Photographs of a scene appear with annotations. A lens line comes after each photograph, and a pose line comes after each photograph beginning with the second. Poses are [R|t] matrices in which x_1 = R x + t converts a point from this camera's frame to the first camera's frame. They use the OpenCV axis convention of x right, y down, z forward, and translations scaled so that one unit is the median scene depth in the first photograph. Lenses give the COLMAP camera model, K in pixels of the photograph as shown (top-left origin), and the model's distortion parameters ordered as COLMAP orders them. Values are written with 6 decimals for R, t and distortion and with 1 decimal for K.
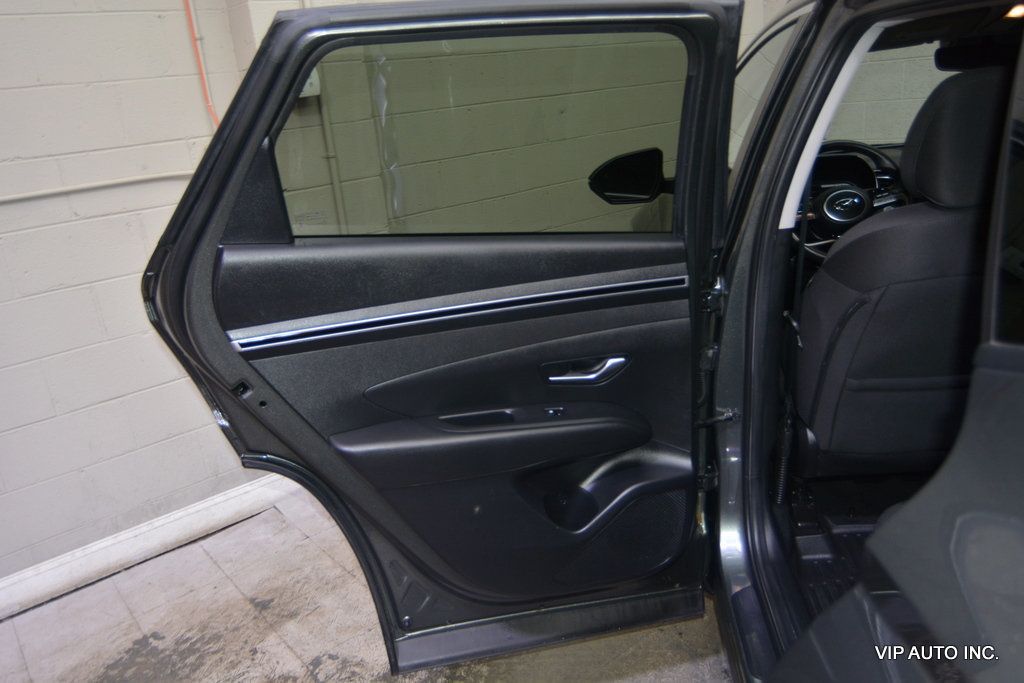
lens RADIAL K [[780.8, 0, 513.3], [0, 780.8, 336.7], [0, 0, 1]] dist [-0.014522, 0.010321]
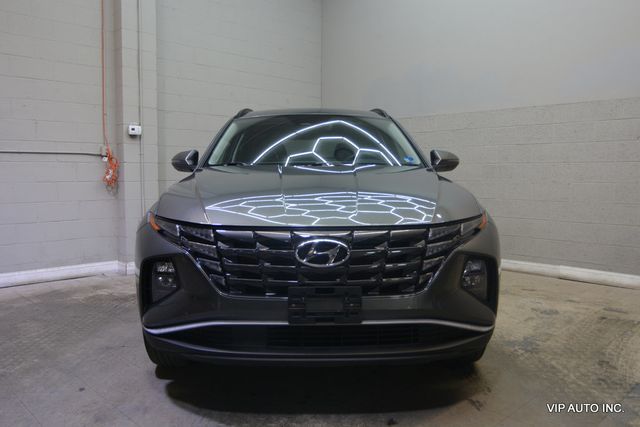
lens RADIAL K [[518.1, 0, 317.1], [0, 518.1, 211.1], [0, 0, 1]] dist [-0.029266, 0.026186]
pose [[0.992585, 0.090647, 0.080978, 0.327700], [-0.068331, 0.967107, -0.245022, 0.463176], [-0.100524, 0.237672, 0.966130, -1.045327]]
